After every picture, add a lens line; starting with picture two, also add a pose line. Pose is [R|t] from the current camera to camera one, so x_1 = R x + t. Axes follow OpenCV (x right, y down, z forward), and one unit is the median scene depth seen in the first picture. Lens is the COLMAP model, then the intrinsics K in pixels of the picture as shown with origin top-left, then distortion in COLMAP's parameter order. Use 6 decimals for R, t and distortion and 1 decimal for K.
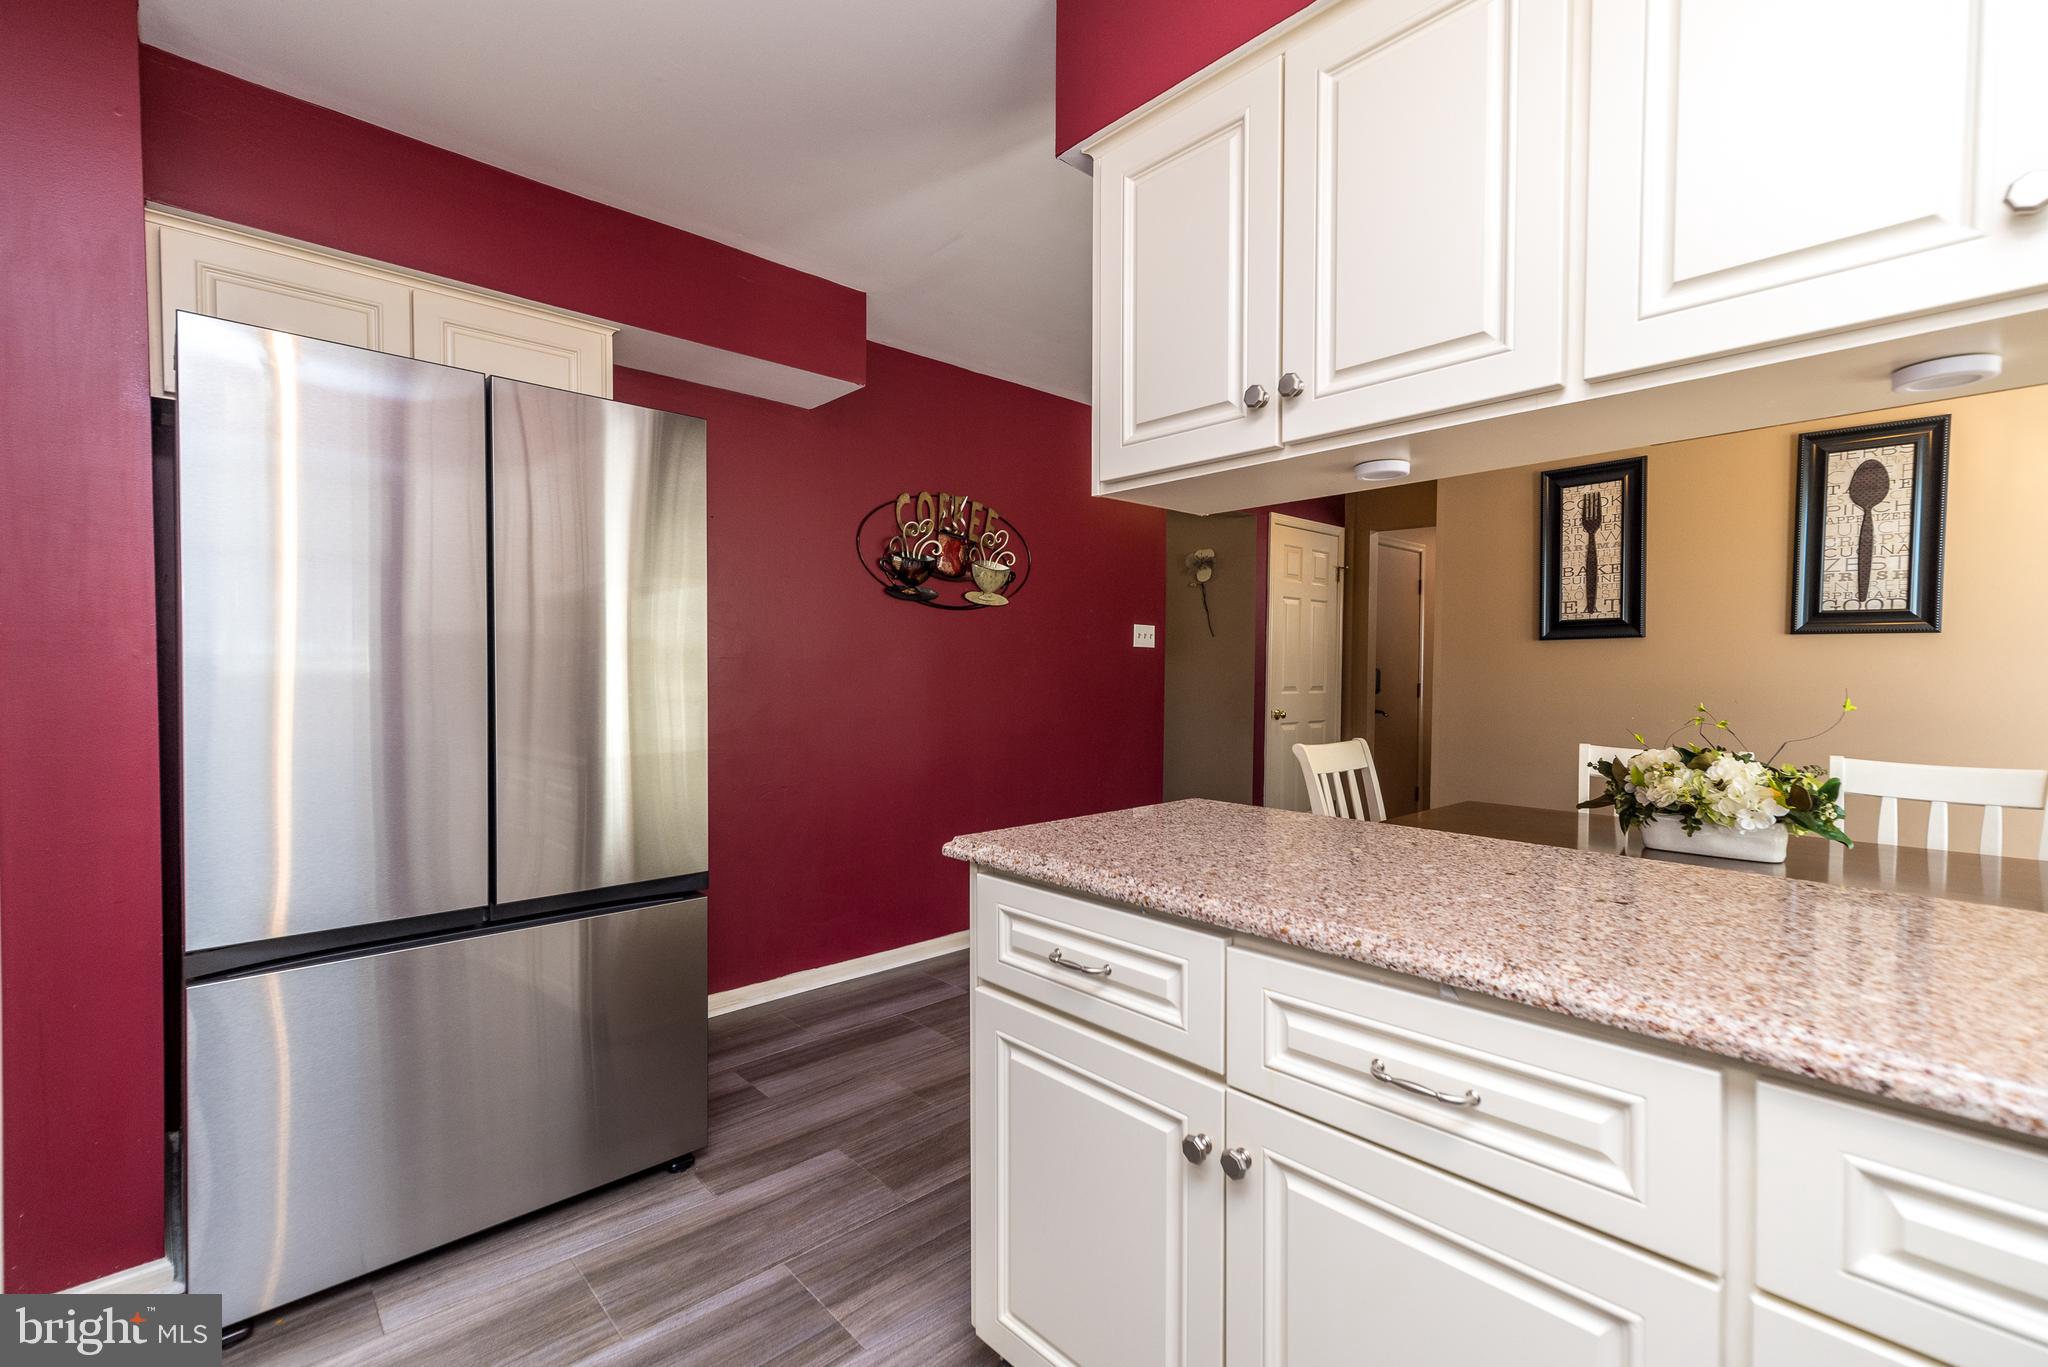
lens RADIAL K [[900.0, 0, 1007.8], [0, 900.0, 688.3], [0, 0, 1]] dist [-0.001110, 0.000000]
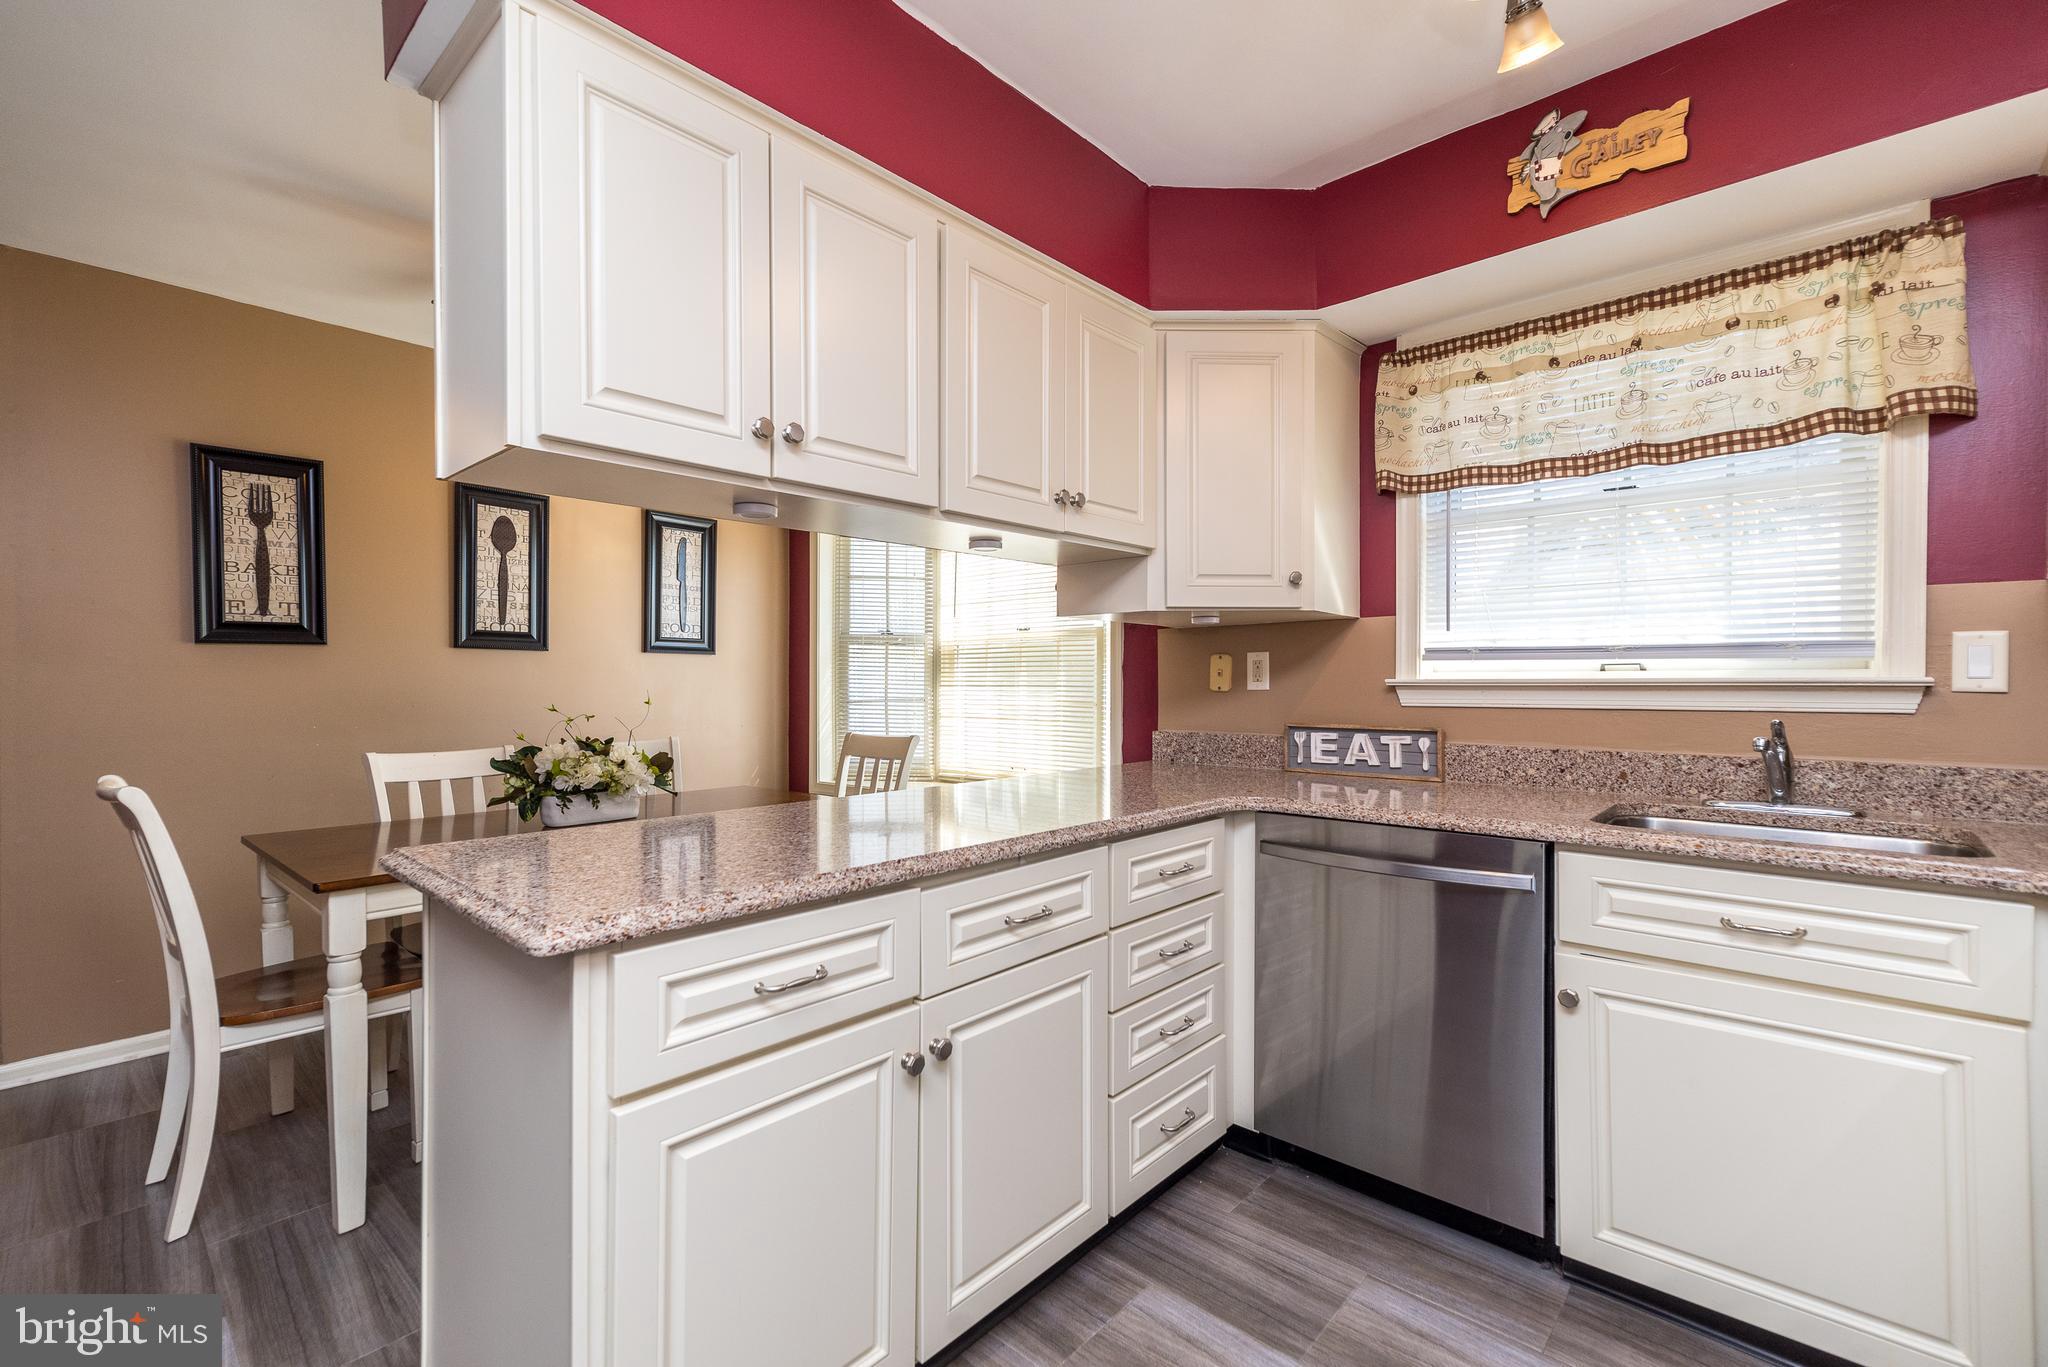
lens RADIAL K [[887.0, 0, 1029.2], [0, 887.0, 690.9], [0, 0, 1]] dist [0.006527, -0.000211]
pose [[-0.102529, -0.014267, 0.994628, -0.343284], [0.020646, 0.999651, 0.016467, -0.005610], [-0.994516, 0.022223, -0.102198, 0.324729]]
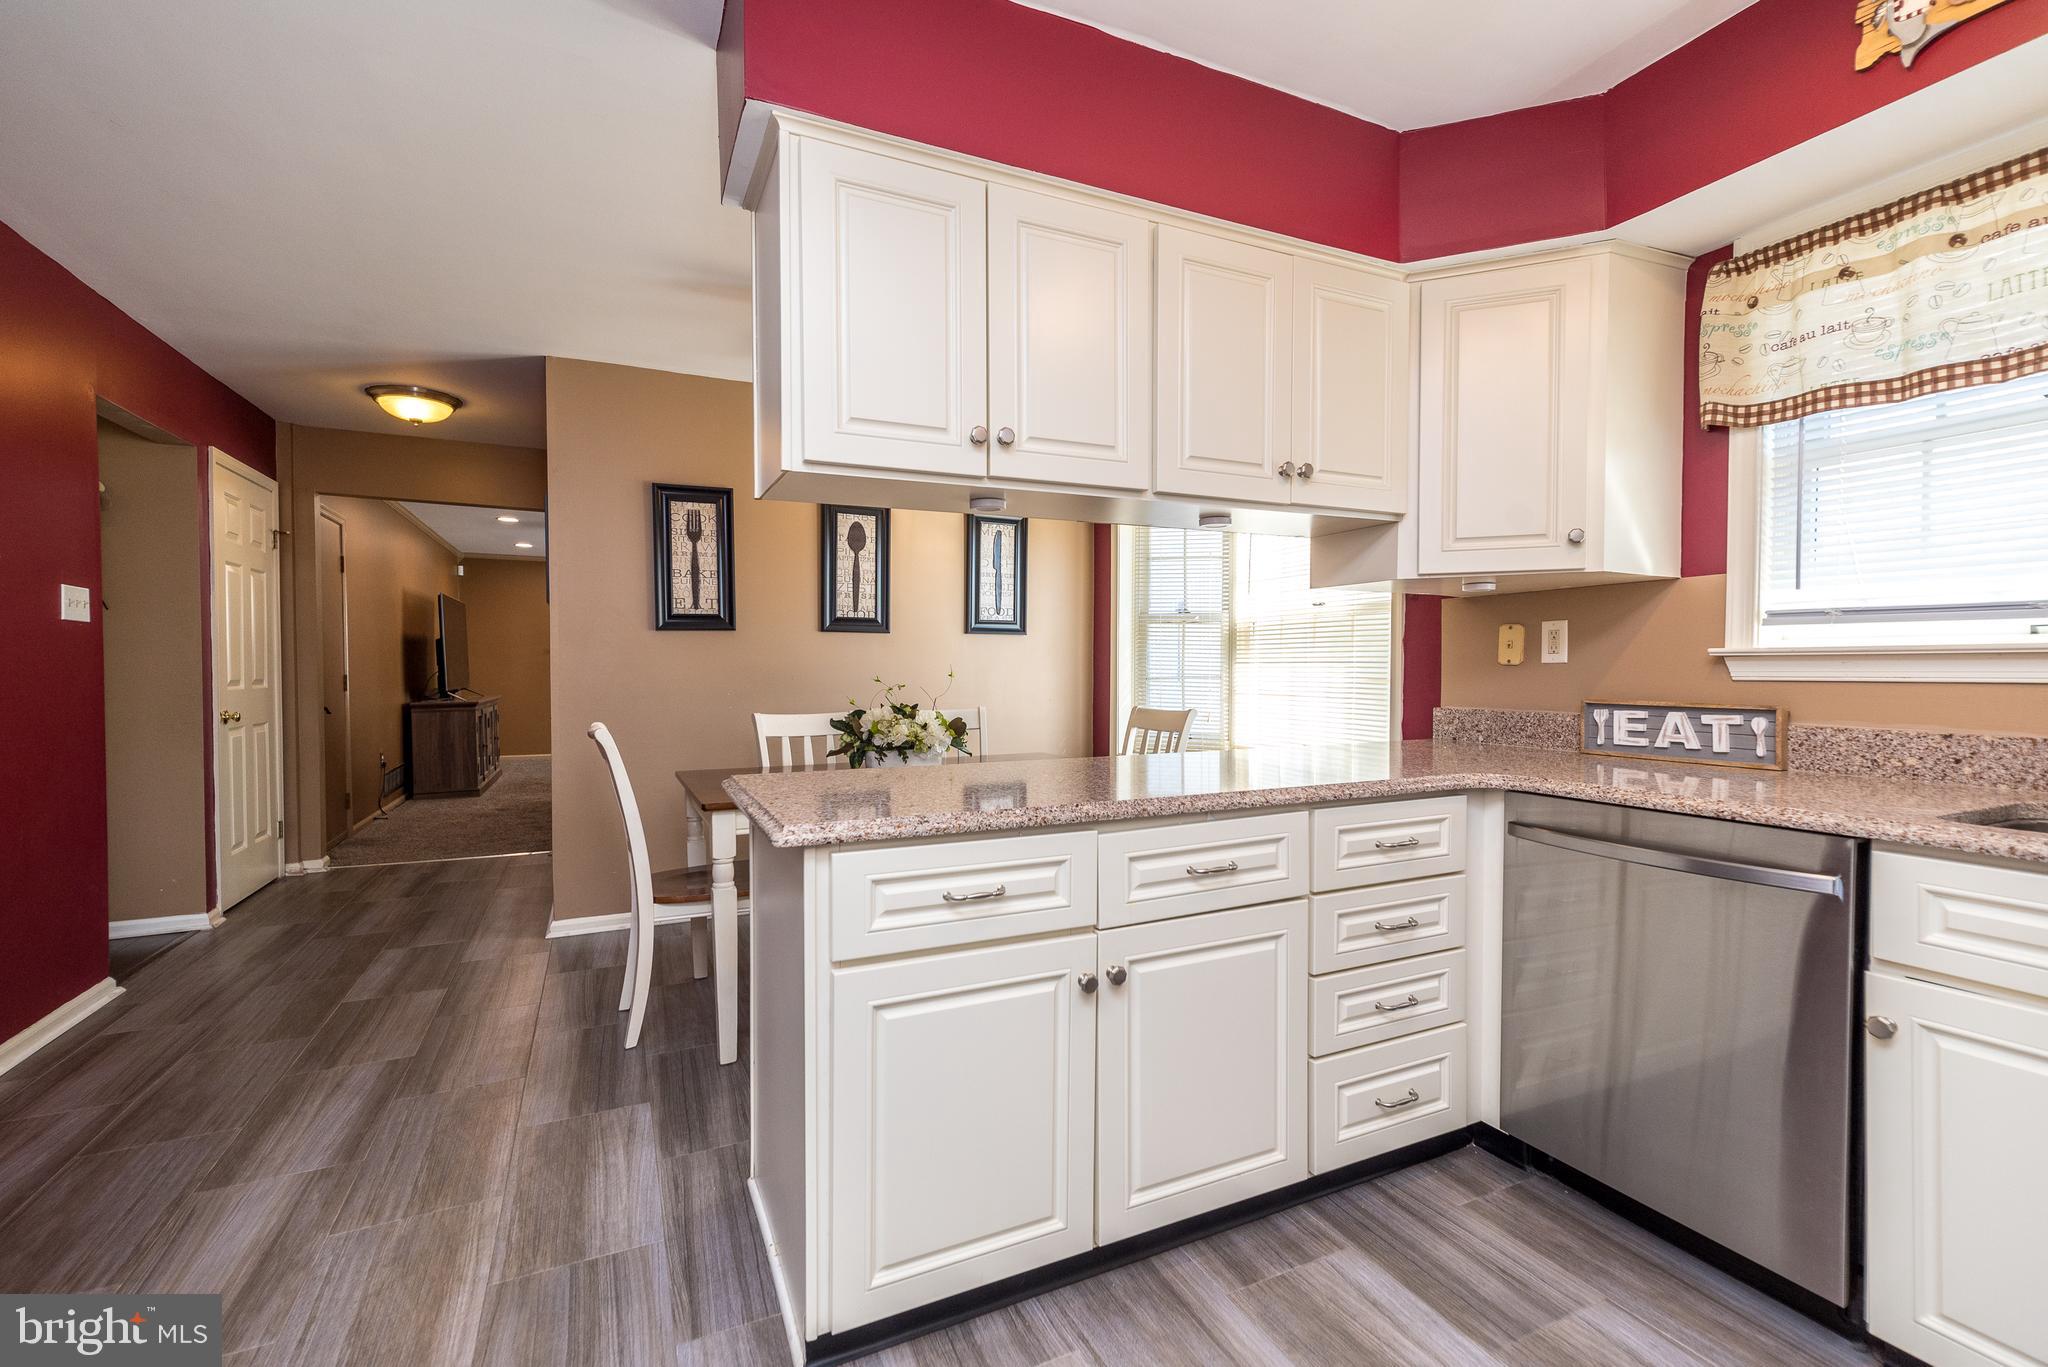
lens RADIAL K [[887.0, 0, 1029.2], [0, 887.0, 690.9], [0, 0, 1]] dist [0.006527, -0.000211]
pose [[0.284046, -0.032814, 0.958249, -0.384722], [0.023348, 0.999355, 0.027301, 0.004929], [-0.958526, 0.014618, 0.284629, 0.233540]]
